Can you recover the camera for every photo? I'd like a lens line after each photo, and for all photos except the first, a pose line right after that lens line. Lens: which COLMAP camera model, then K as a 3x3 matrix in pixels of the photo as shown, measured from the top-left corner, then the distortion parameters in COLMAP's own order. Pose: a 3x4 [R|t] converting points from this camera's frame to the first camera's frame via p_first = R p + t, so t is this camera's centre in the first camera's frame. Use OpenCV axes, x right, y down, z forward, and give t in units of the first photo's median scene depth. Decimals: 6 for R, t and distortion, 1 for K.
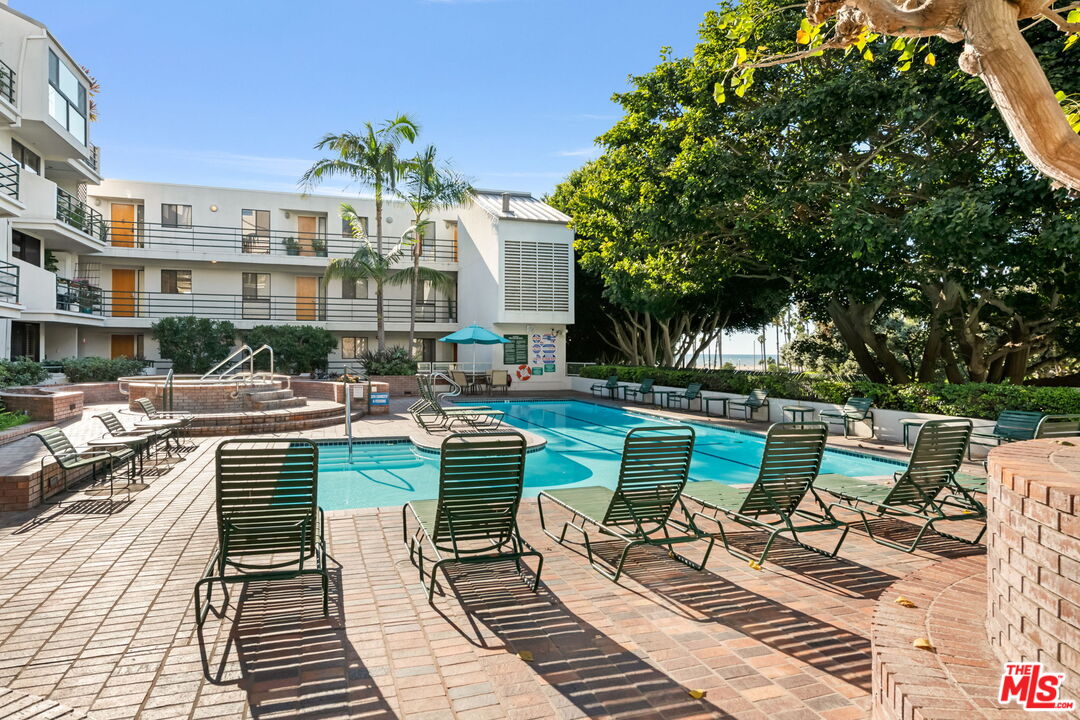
lens RADIAL K [[623.6, 0, 541.7], [0, 623.6, 357.5], [0, 0, 1]] dist [0.016365, 0.000018]
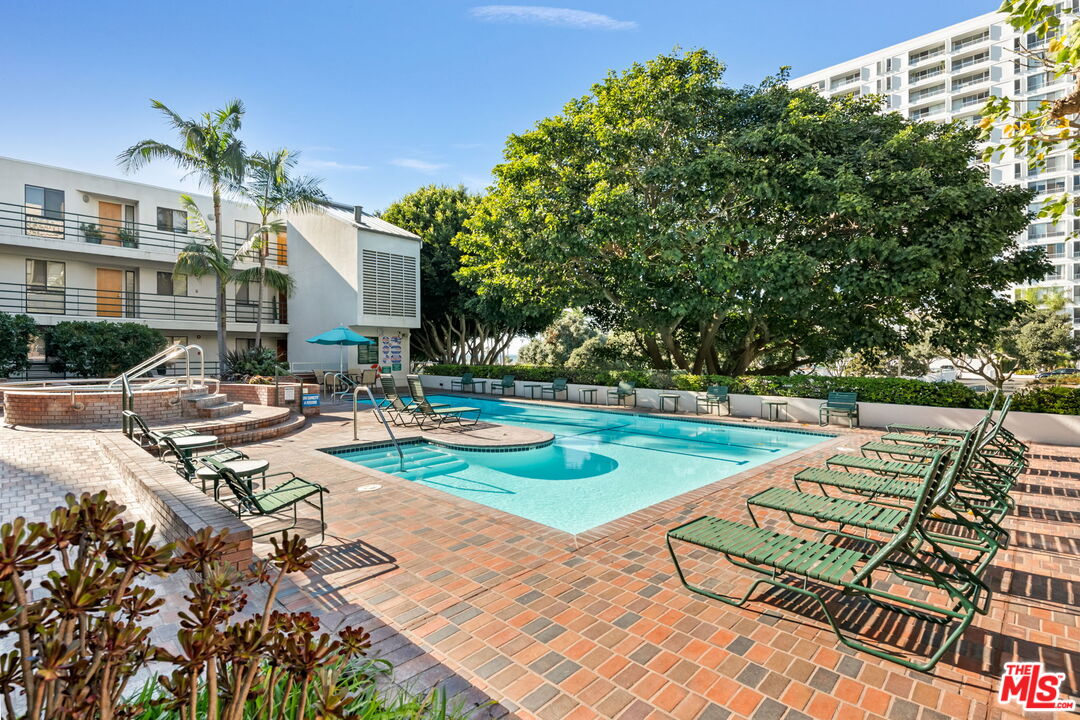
lens RADIAL K [[503.9, 0, 536.5], [0, 503.9, 361.3], [0, 0, 1]] dist [-0.000427, -0.000791]
pose [[0.895803, -0.003710, 0.444435, -0.165028], [-0.000019, 0.999965, 0.008386, -0.000863], [-0.444451, -0.007521, 0.895772, 0.077016]]
